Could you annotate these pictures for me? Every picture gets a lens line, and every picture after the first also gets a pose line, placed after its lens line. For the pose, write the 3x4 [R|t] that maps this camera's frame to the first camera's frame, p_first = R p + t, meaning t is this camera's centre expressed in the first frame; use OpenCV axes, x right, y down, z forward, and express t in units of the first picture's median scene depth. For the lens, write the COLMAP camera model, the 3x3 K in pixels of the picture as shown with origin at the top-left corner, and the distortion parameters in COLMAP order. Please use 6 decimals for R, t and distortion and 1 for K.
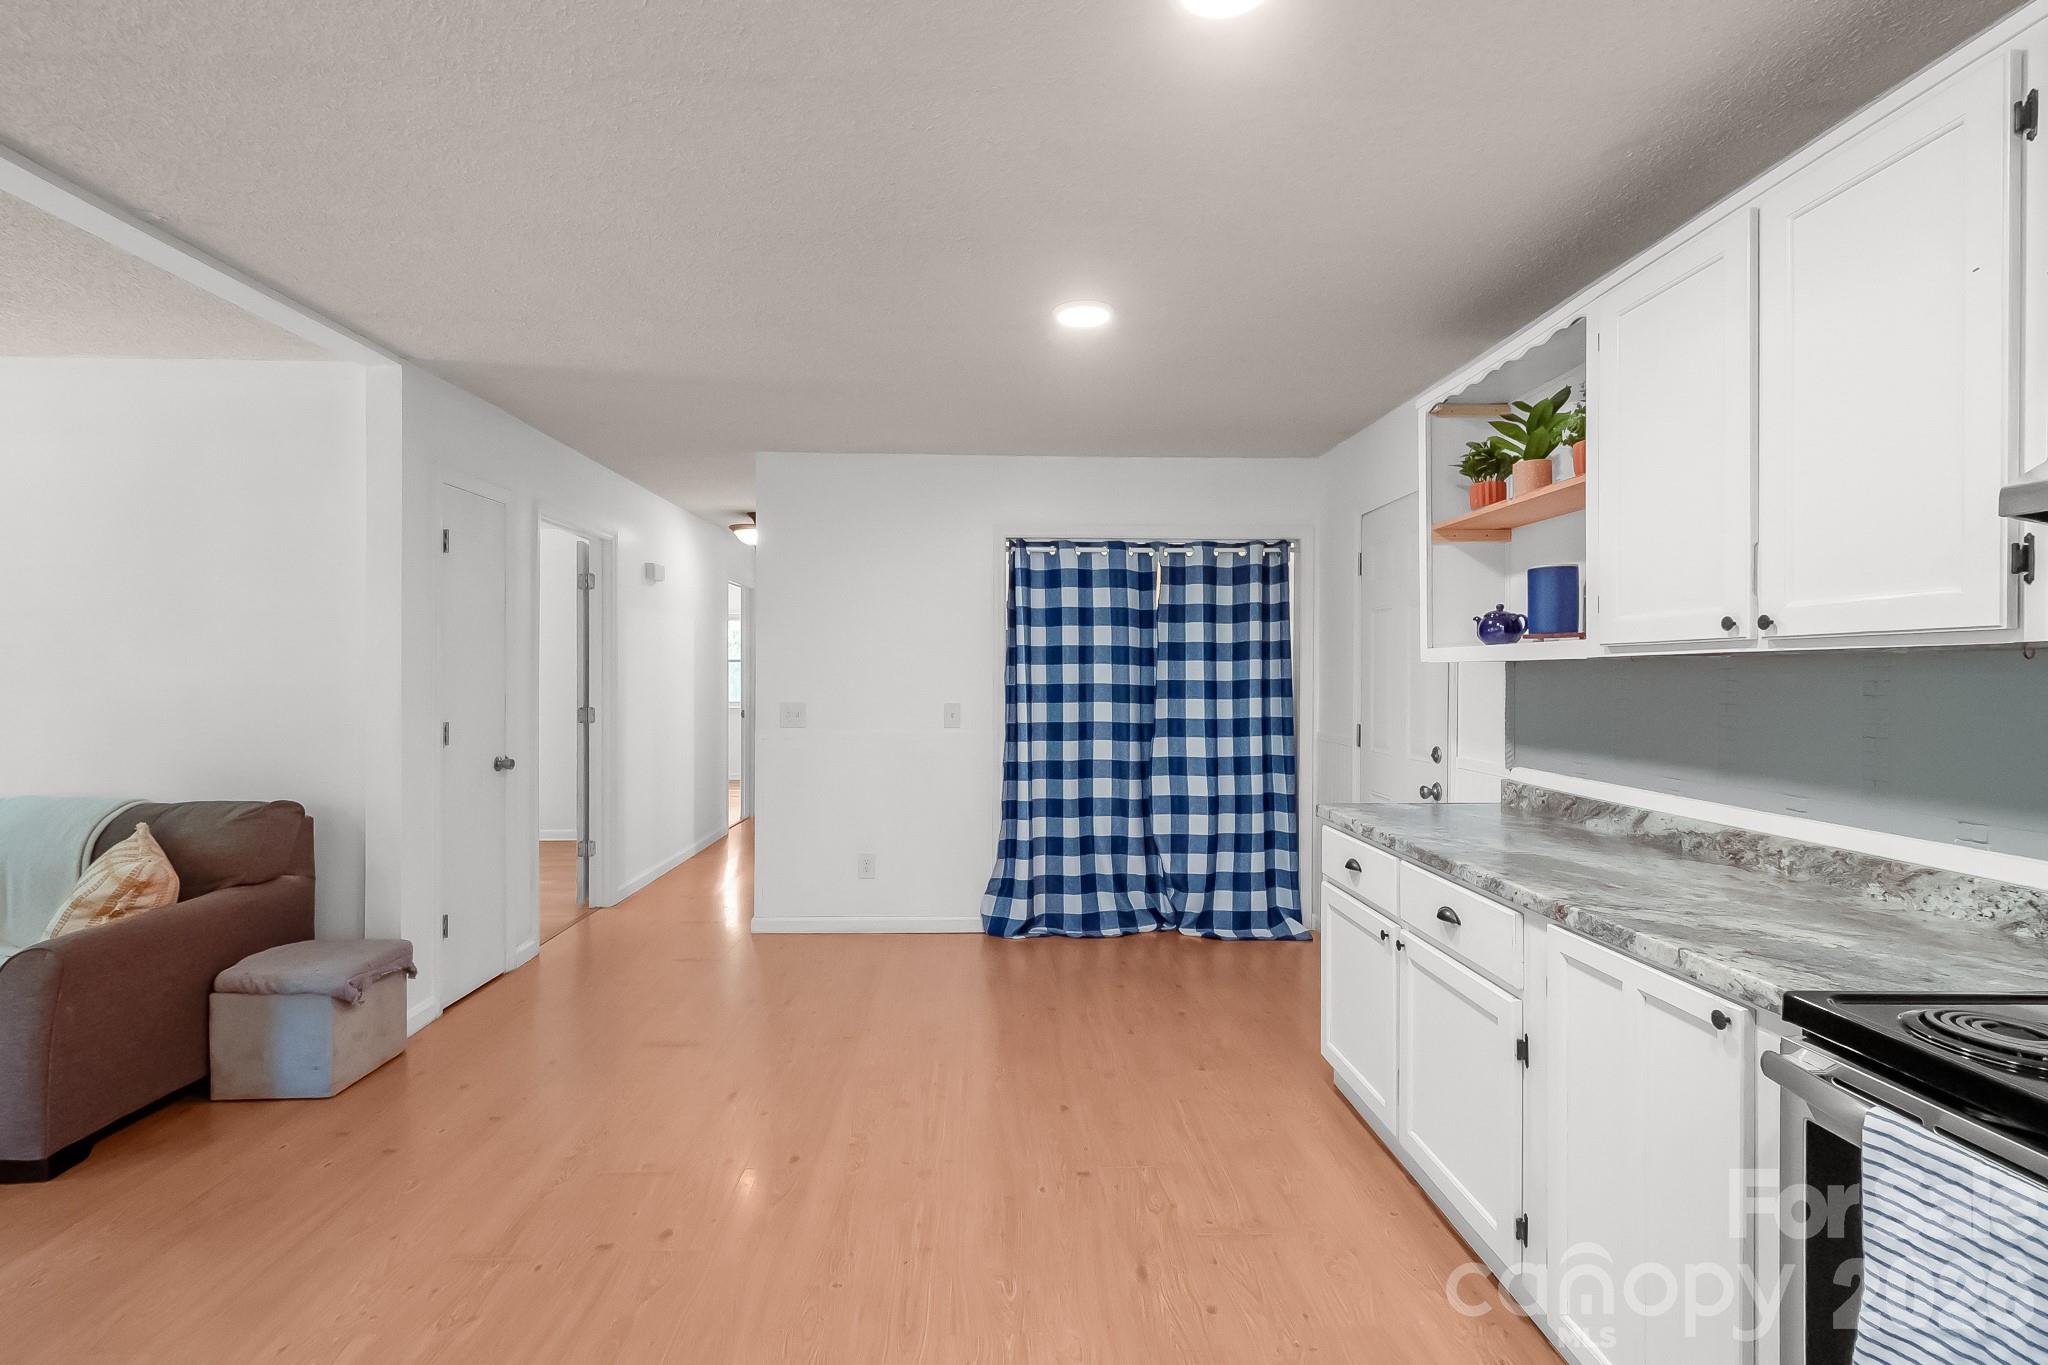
lens RADIAL K [[935.8, 0, 1017.2], [0, 935.8, 684.6], [0, 0, 1]] dist [0.011805, -0.002679]
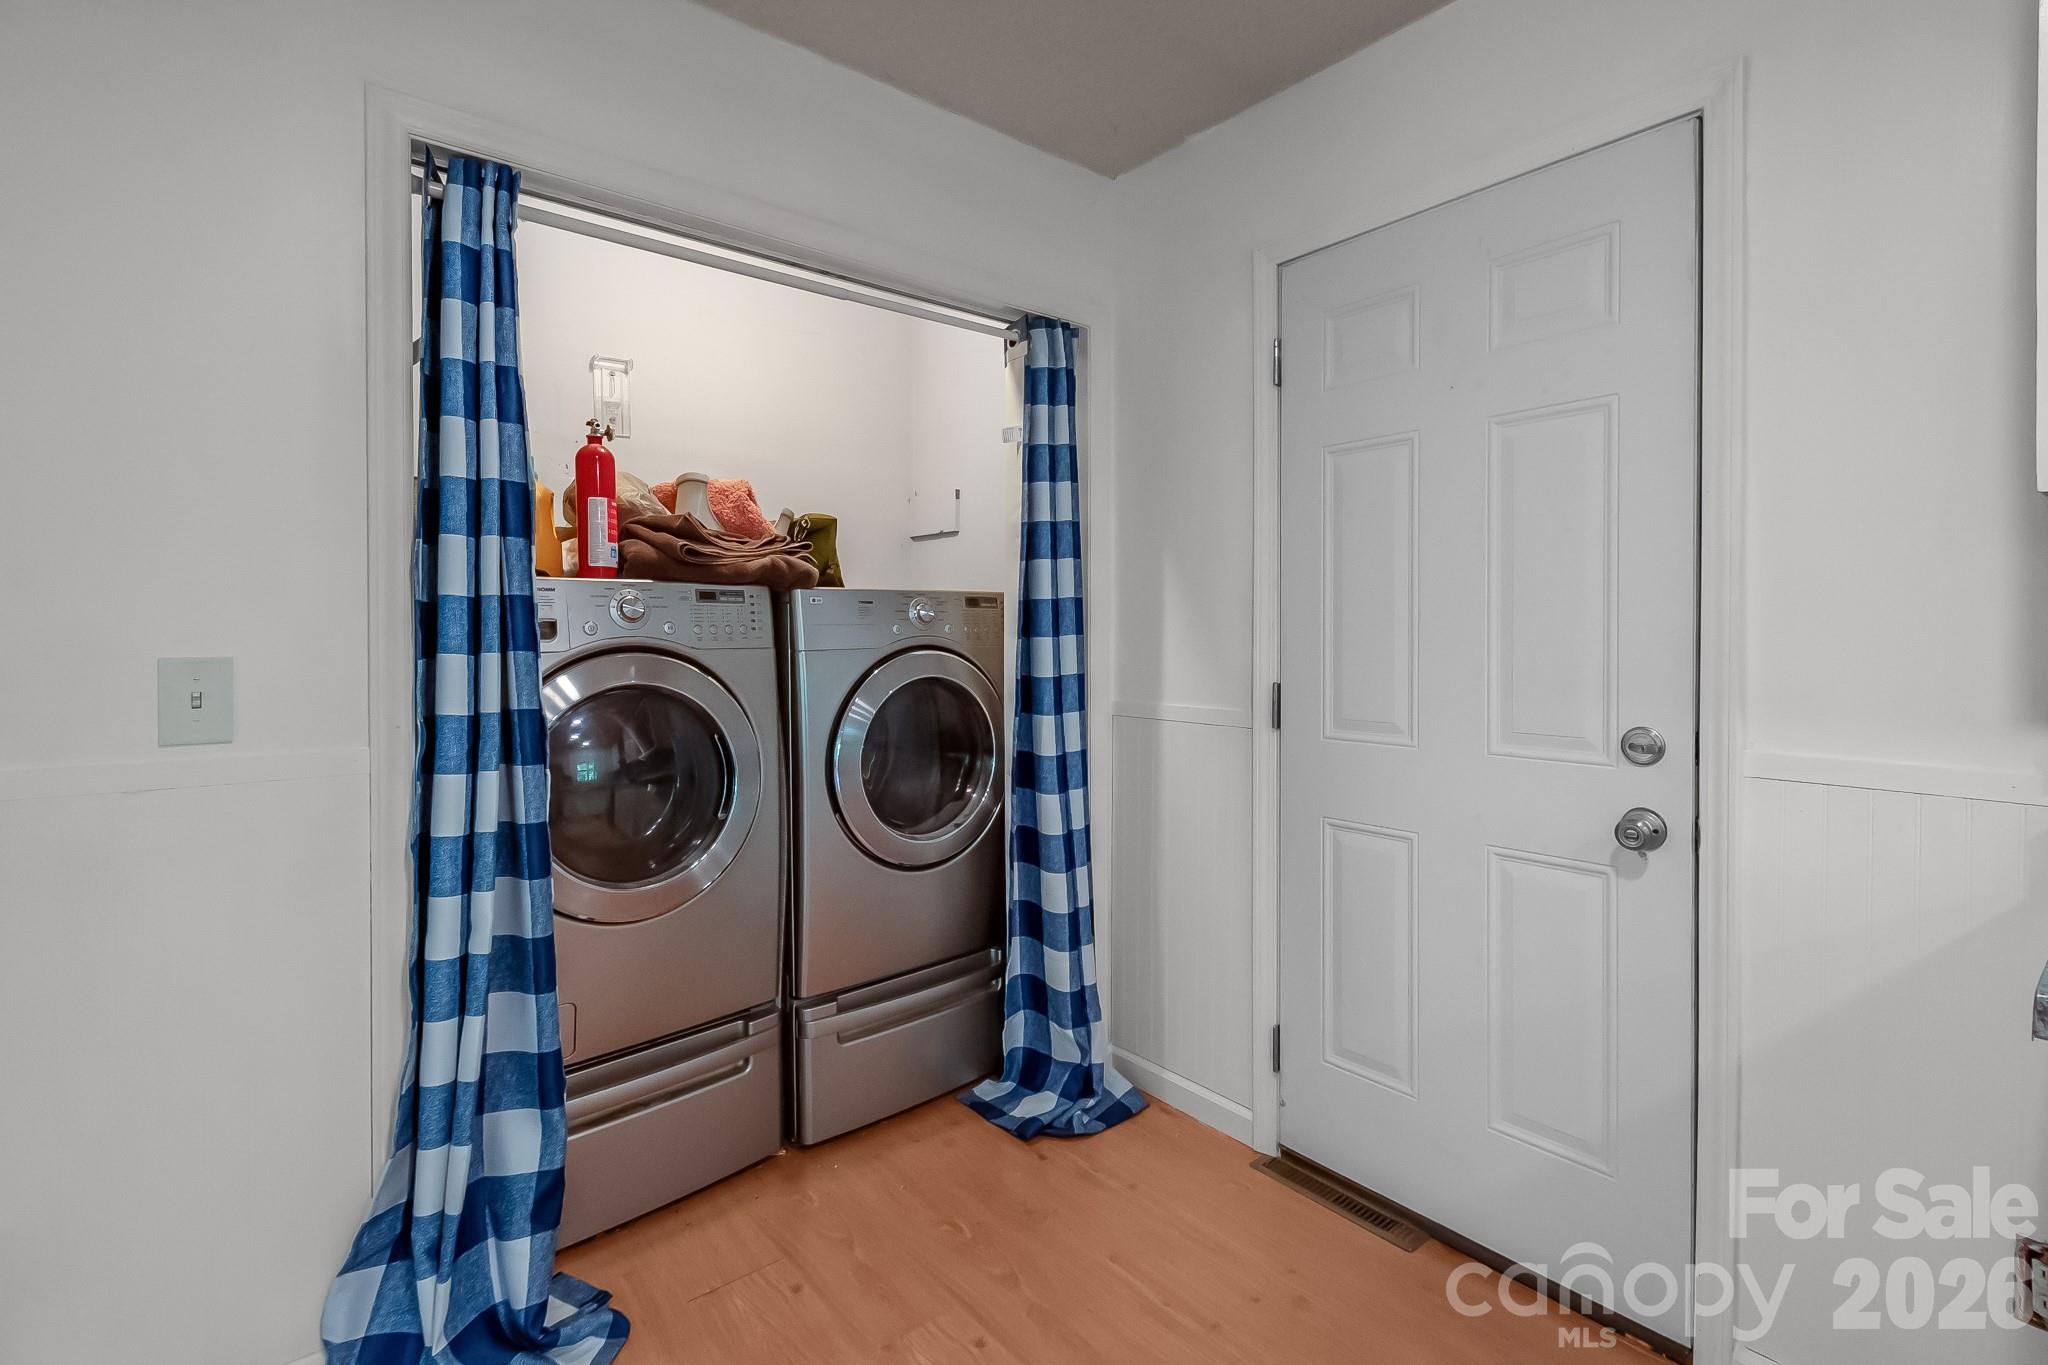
lens RADIAL K [[935.8, 0, 1035.3], [0, 935.8, 645.6], [0, 0, 1]] dist [0.011805, -0.002679]
pose [[0.808180, -0.010254, 0.588847, -0.030346], [0.010376, 0.999941, 0.003171, 0.017708], [-0.588845, 0.003547, 0.808239, 0.607287]]
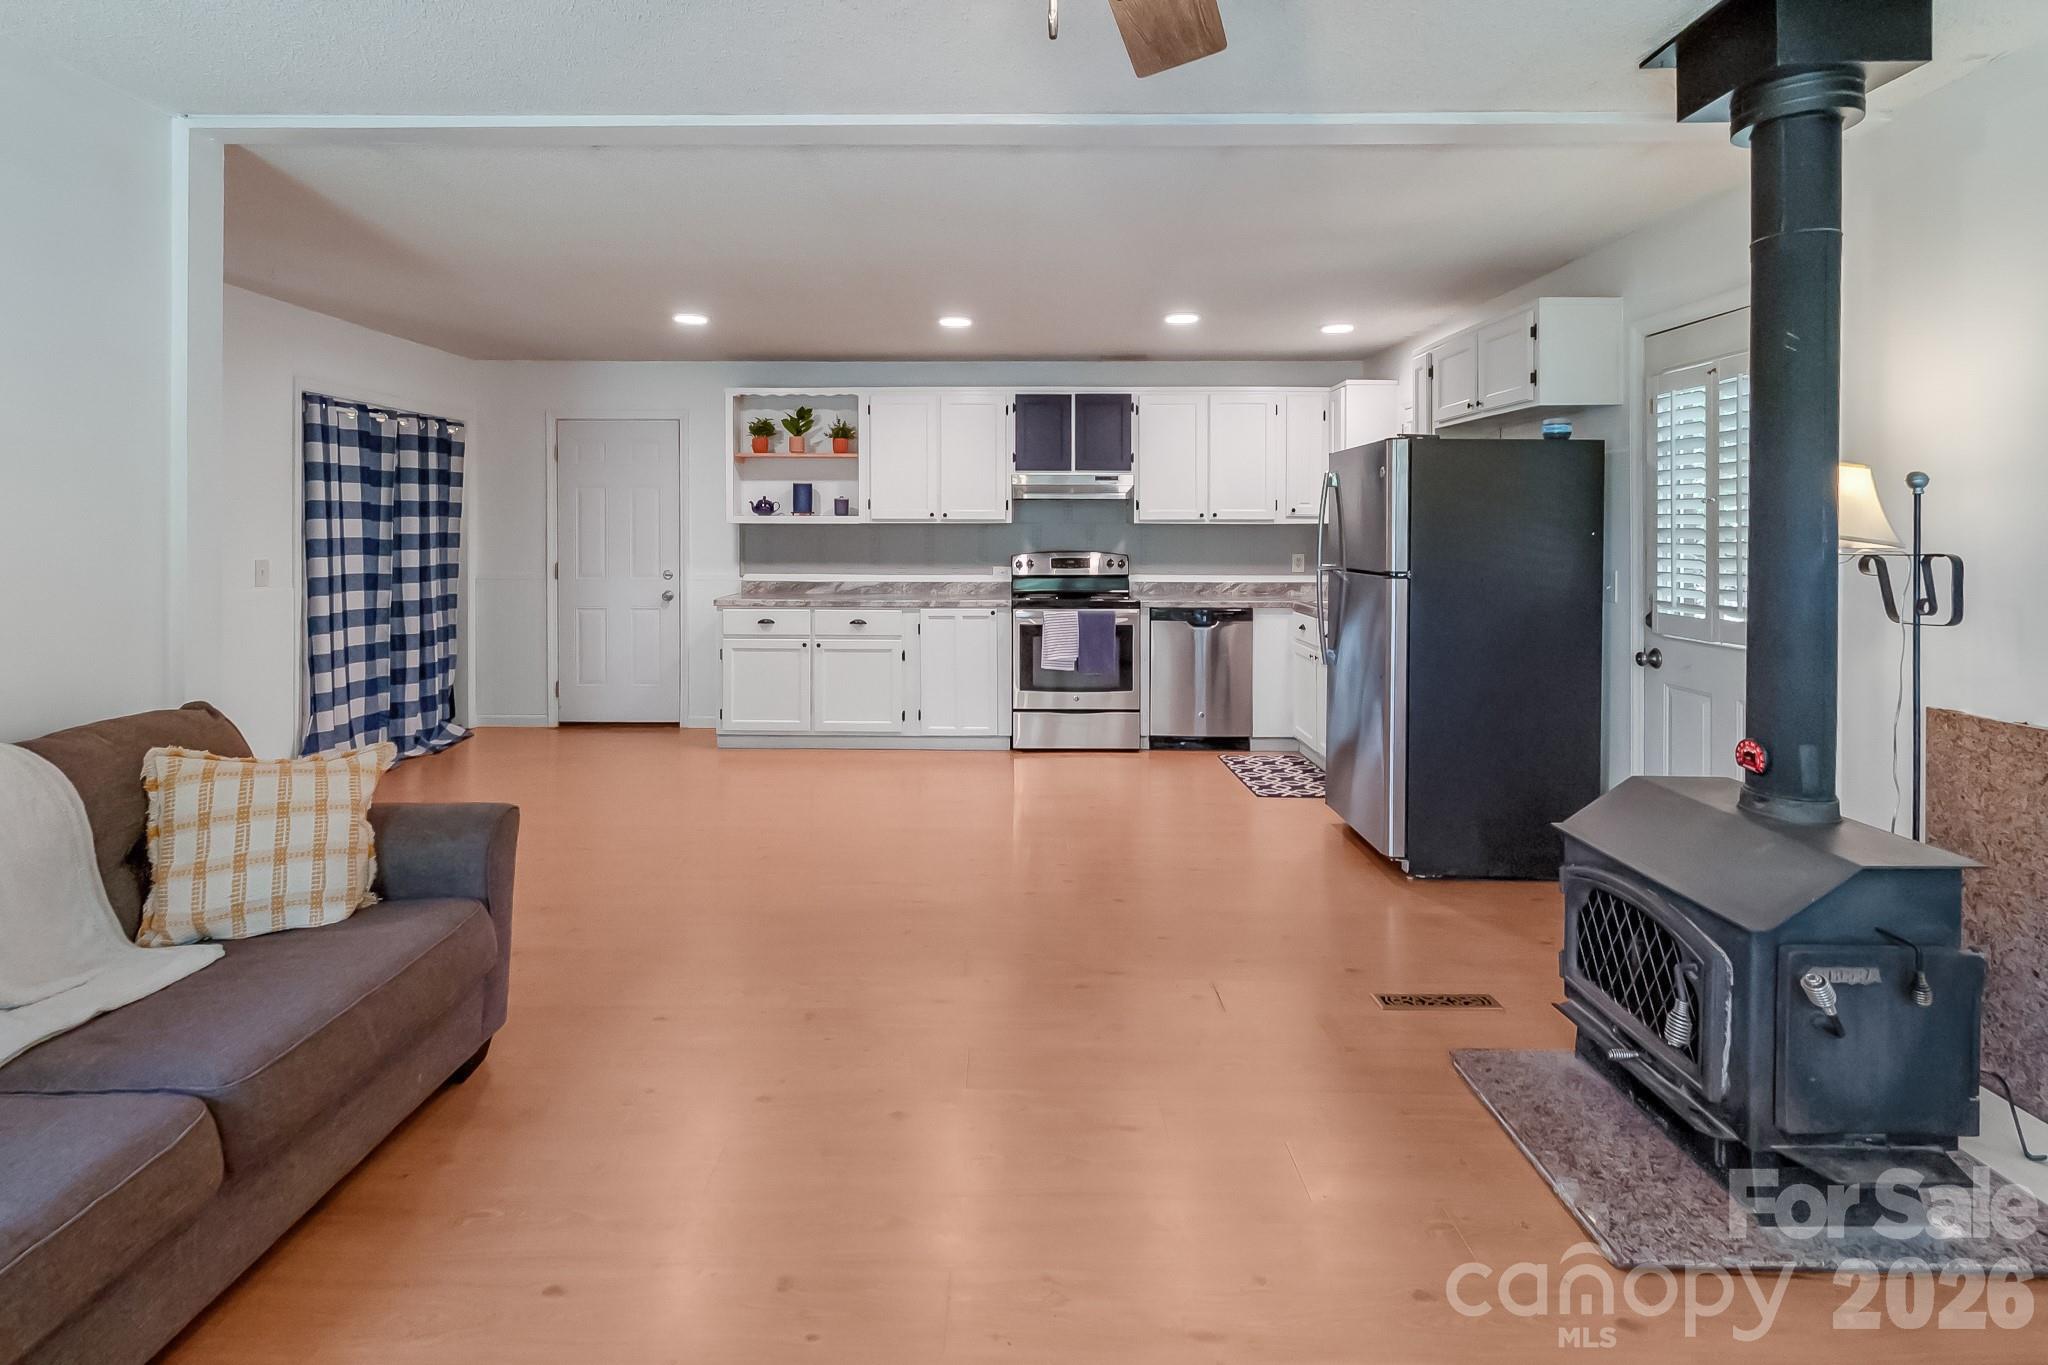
lens RADIAL K [[935.8, 0, 1009.3], [0, 935.8, 539.1], [0, 0, 1]] dist [0.011805, -0.002679]
pose [[0.049857, -0.013241, 0.998669, -0.954925], [0.008570, 0.999881, 0.012830, -0.006656], [-0.998720, 0.007919, 0.049964, 0.203158]]
